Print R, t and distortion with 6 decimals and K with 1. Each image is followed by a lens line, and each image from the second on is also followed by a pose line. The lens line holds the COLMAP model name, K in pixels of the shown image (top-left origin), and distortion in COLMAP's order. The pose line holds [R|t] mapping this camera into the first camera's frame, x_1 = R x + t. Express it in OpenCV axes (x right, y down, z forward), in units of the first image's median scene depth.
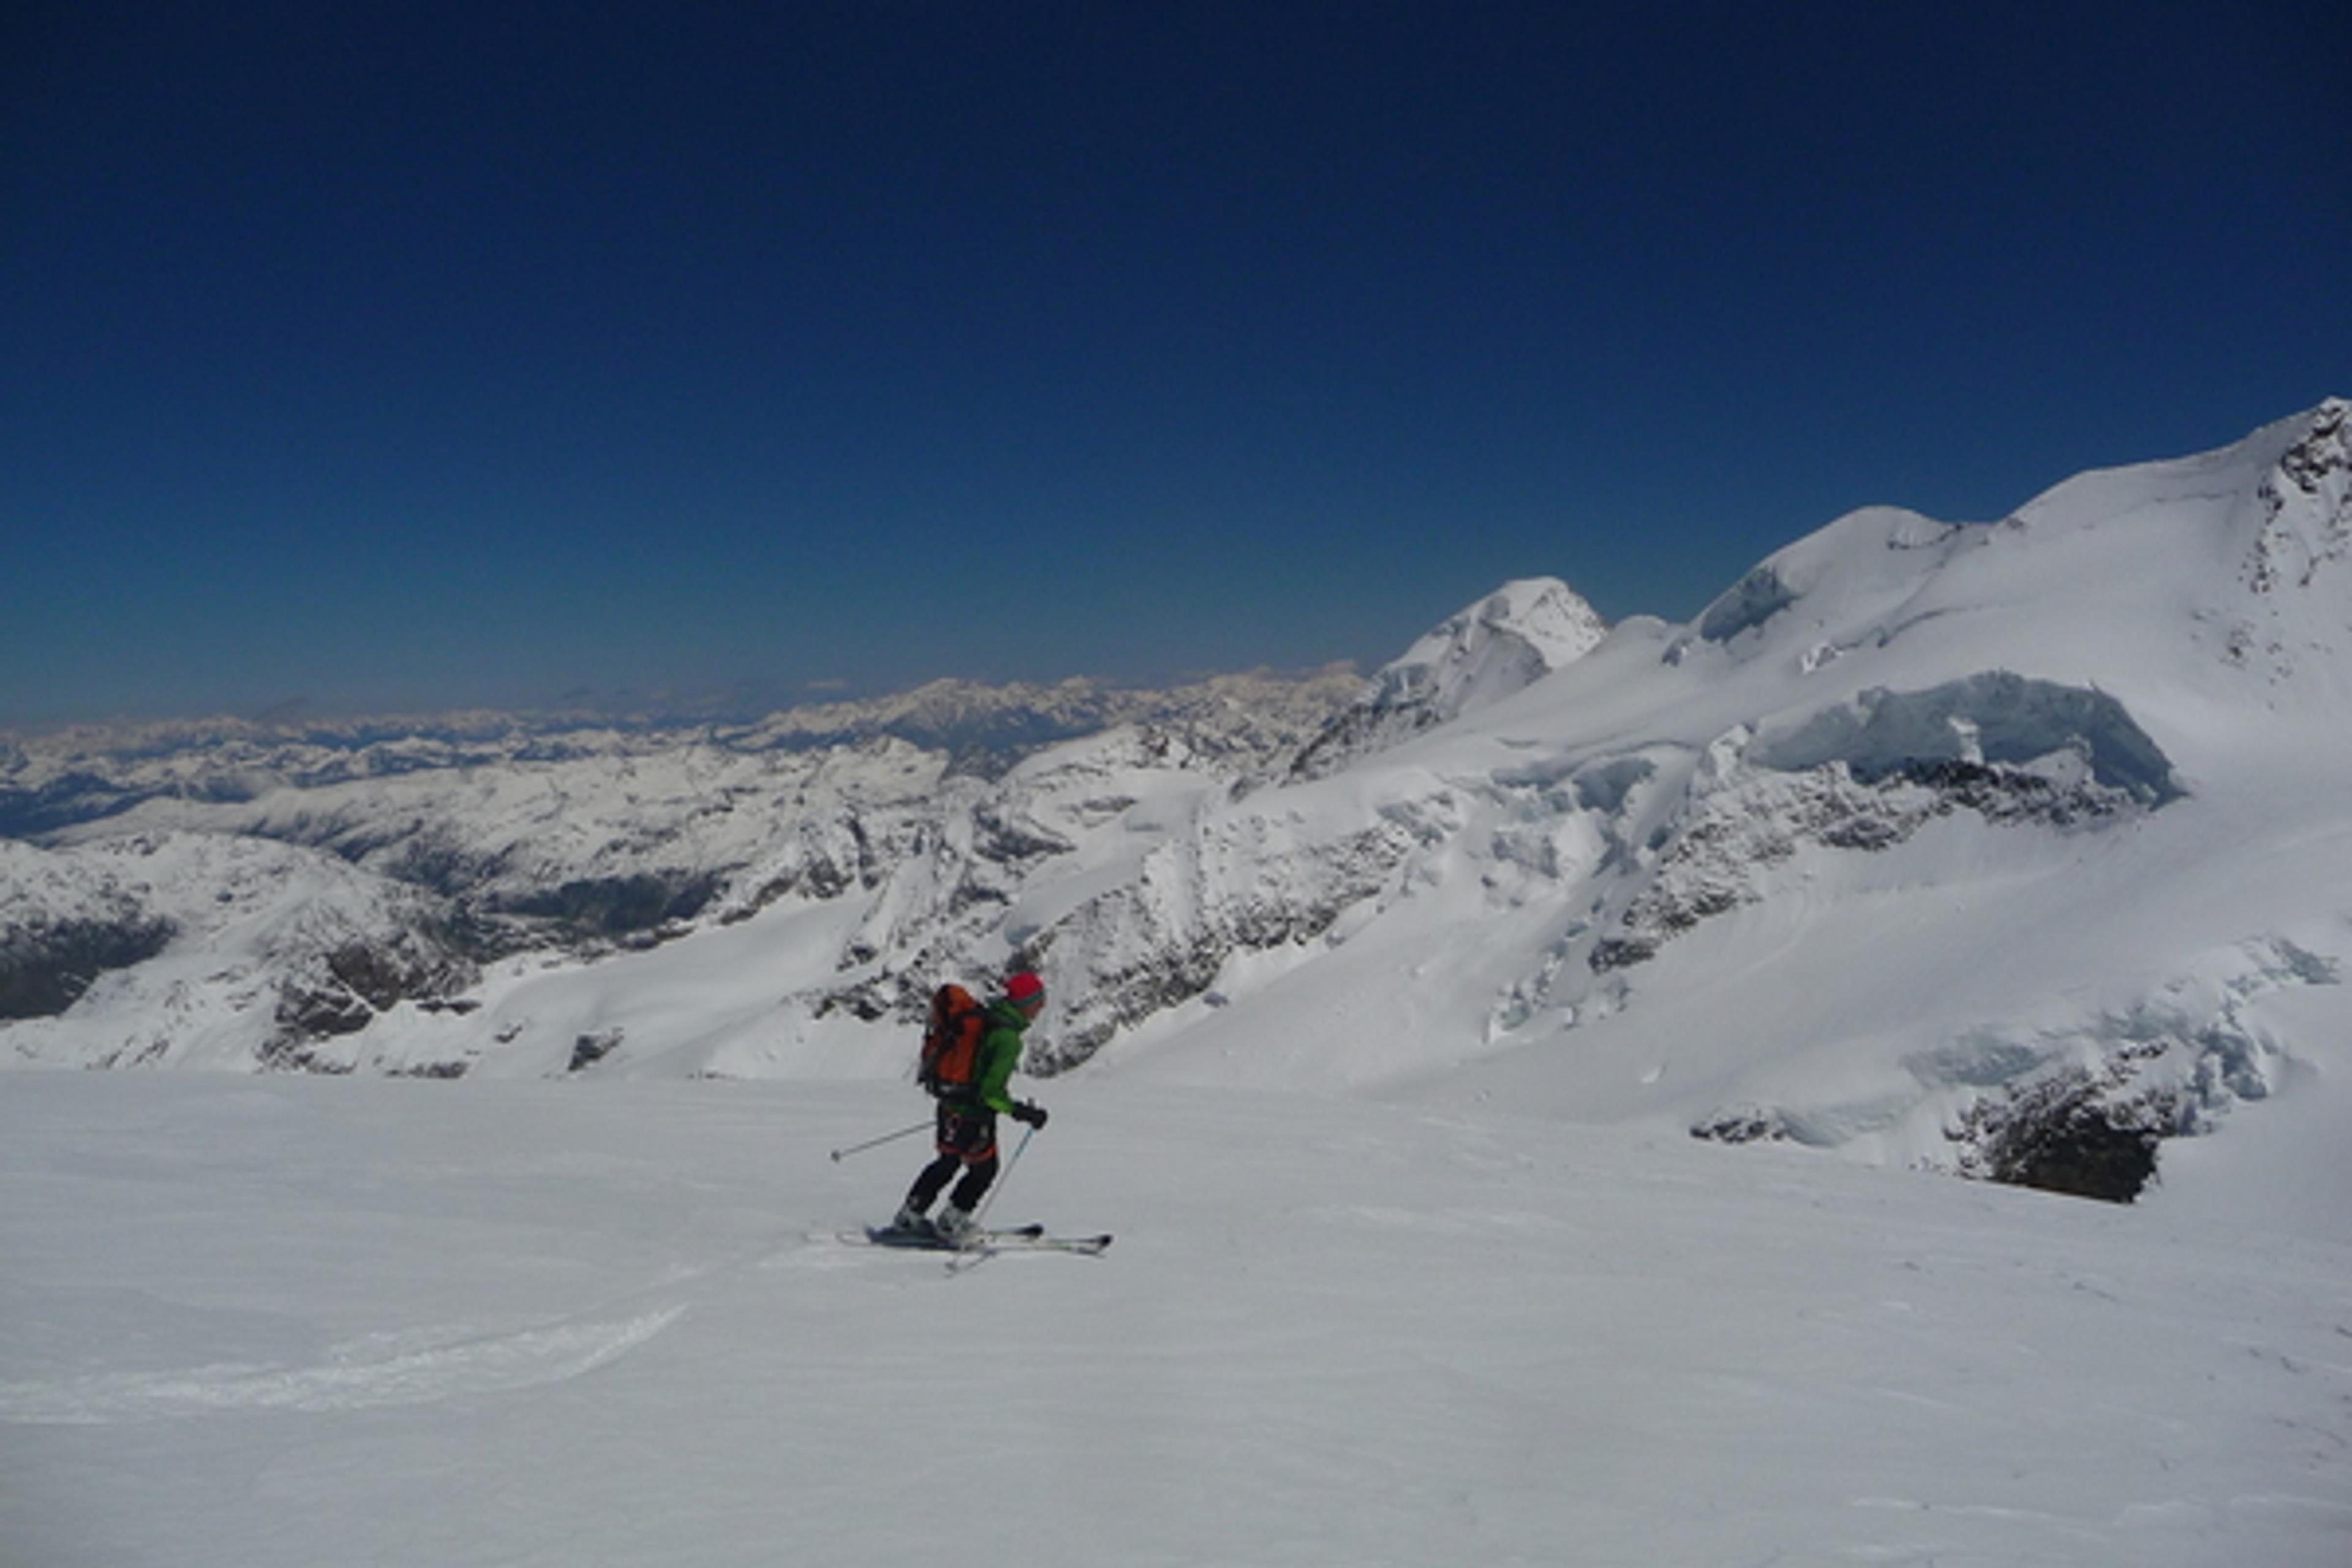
lens RADIAL K [[1878.0, 0, 1165.4], [0, 1878.0, 771.4], [0, 0, 1]] dist [-0.046014, 0.043005]
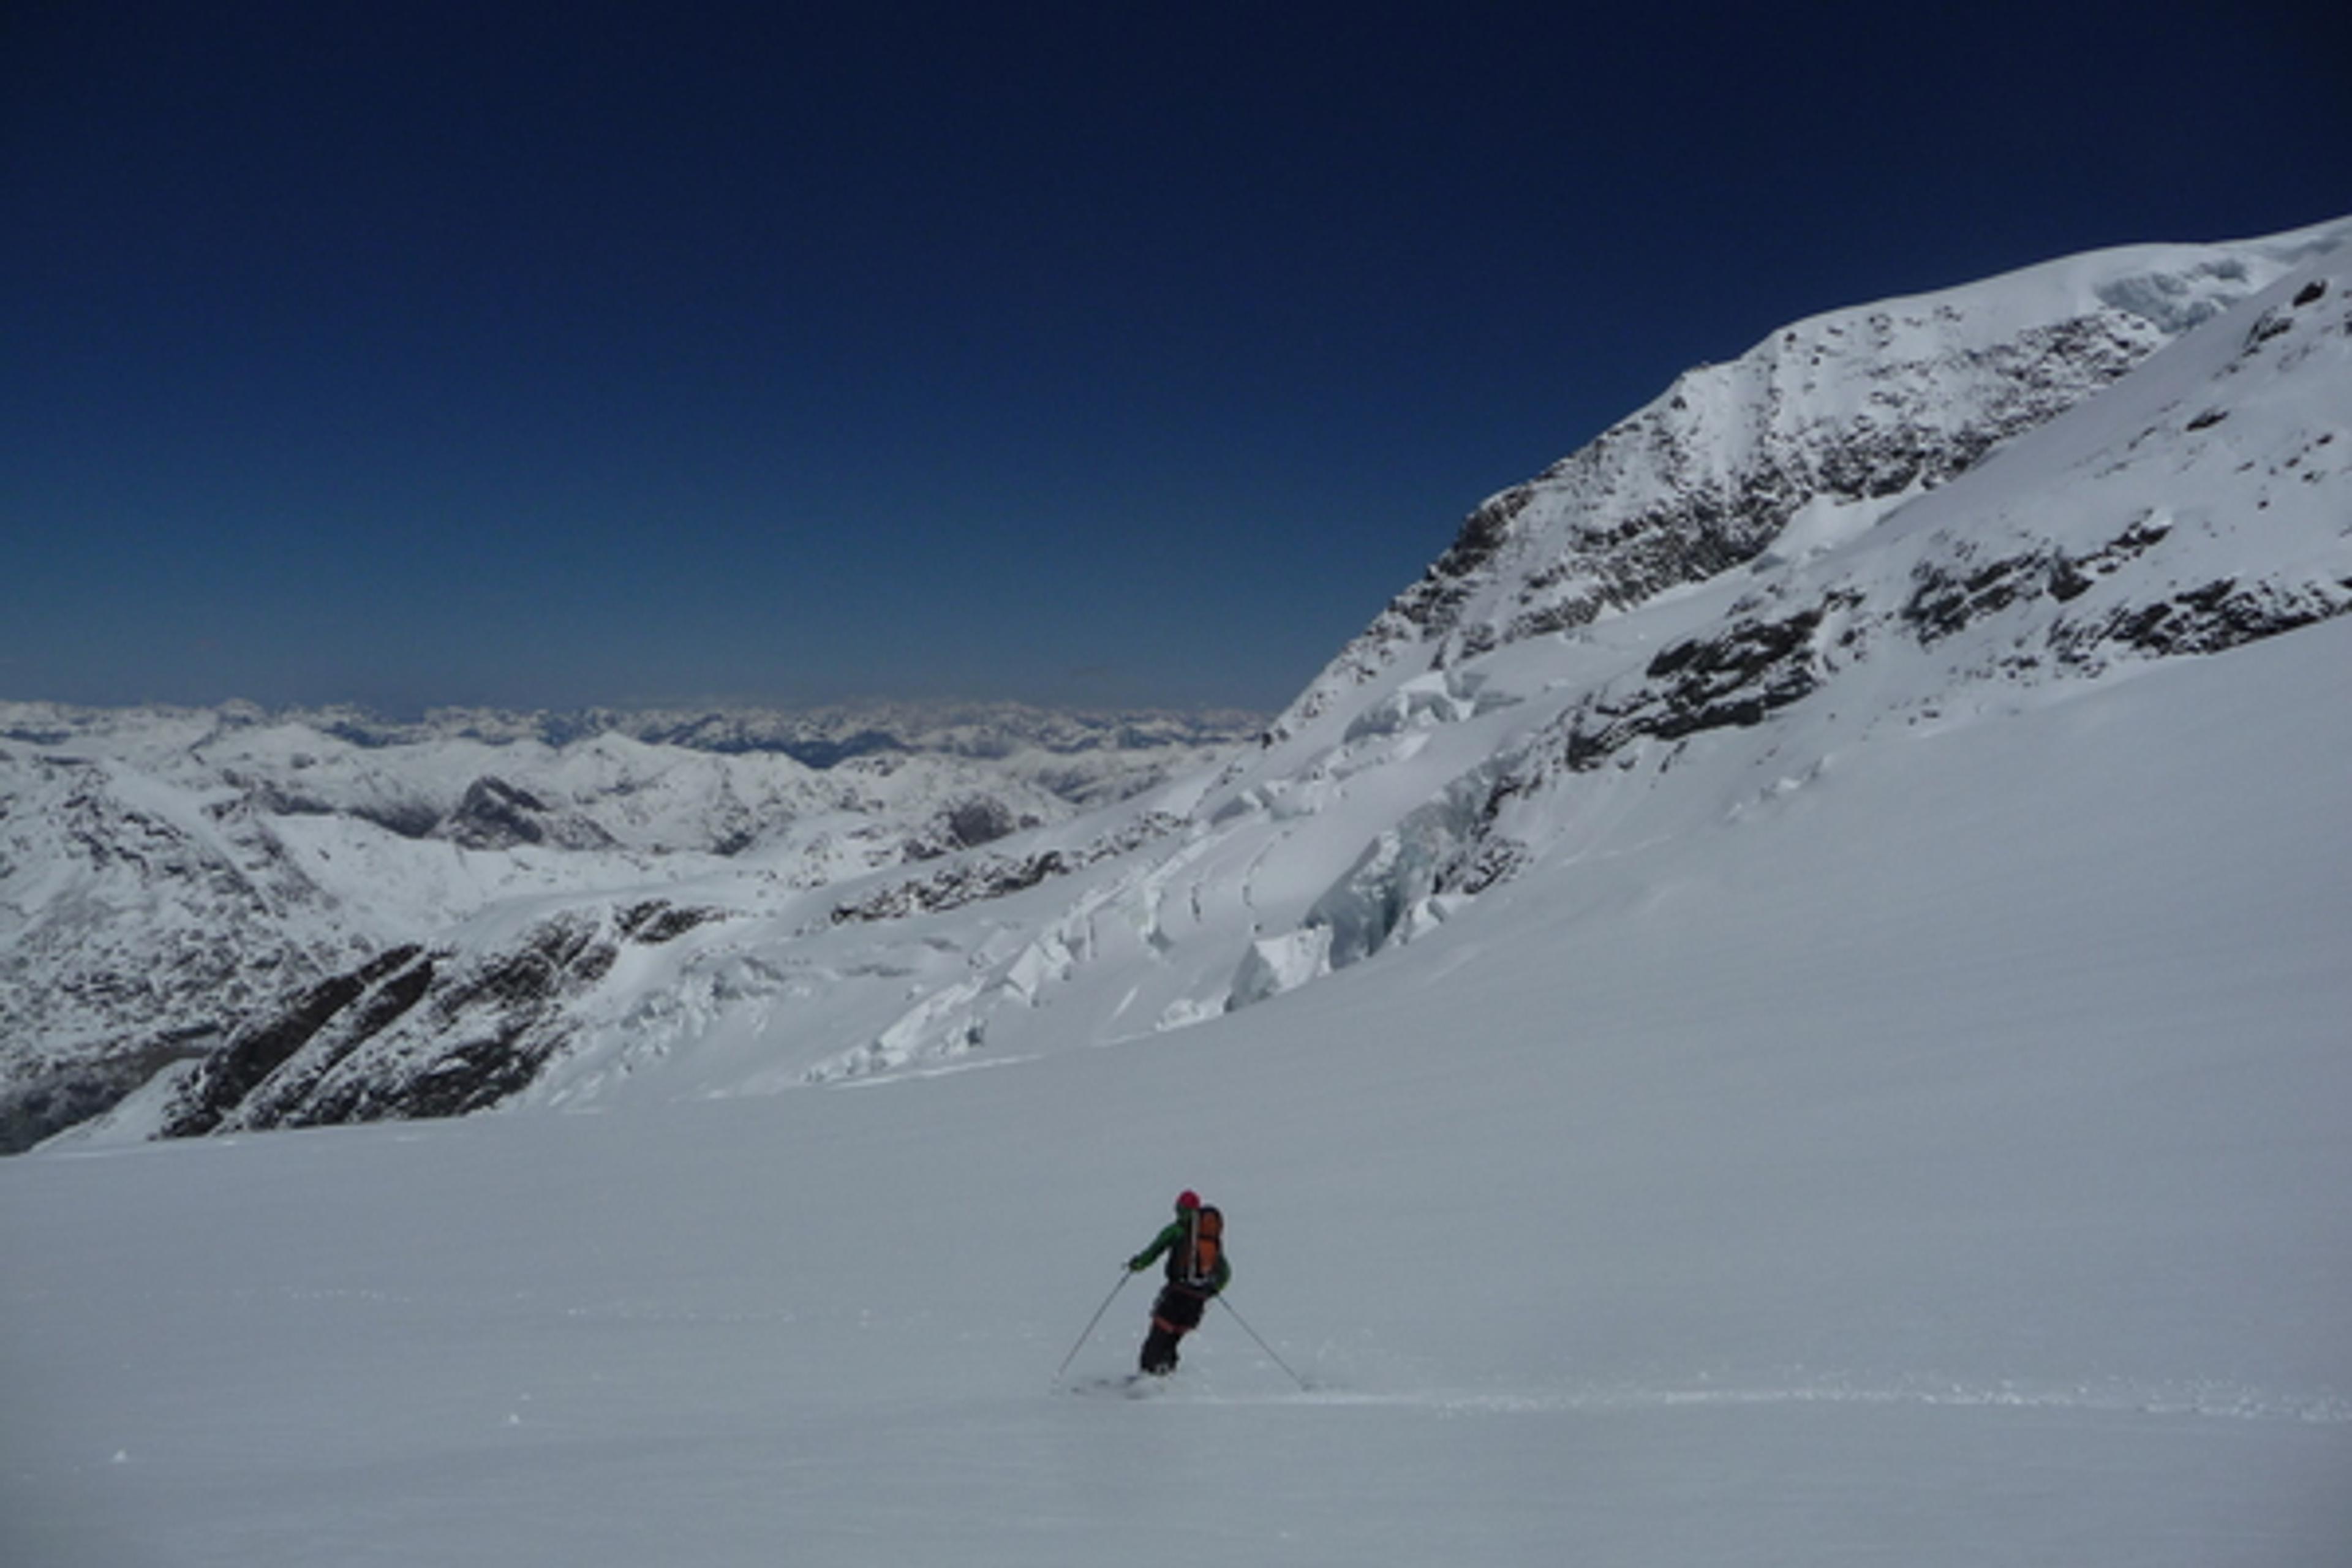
lens RADIAL K [[1878.0, 0, 1167.5], [0, 1878.0, 780.3], [0, 0, 1]] dist [-0.046014, 0.043005]
pose [[0.923576, 0.066357, -0.377631, 0.074741], [-0.069571, 0.997564, 0.005140, 0.190422], [0.377052, 0.021525, 0.925942, 0.362316]]
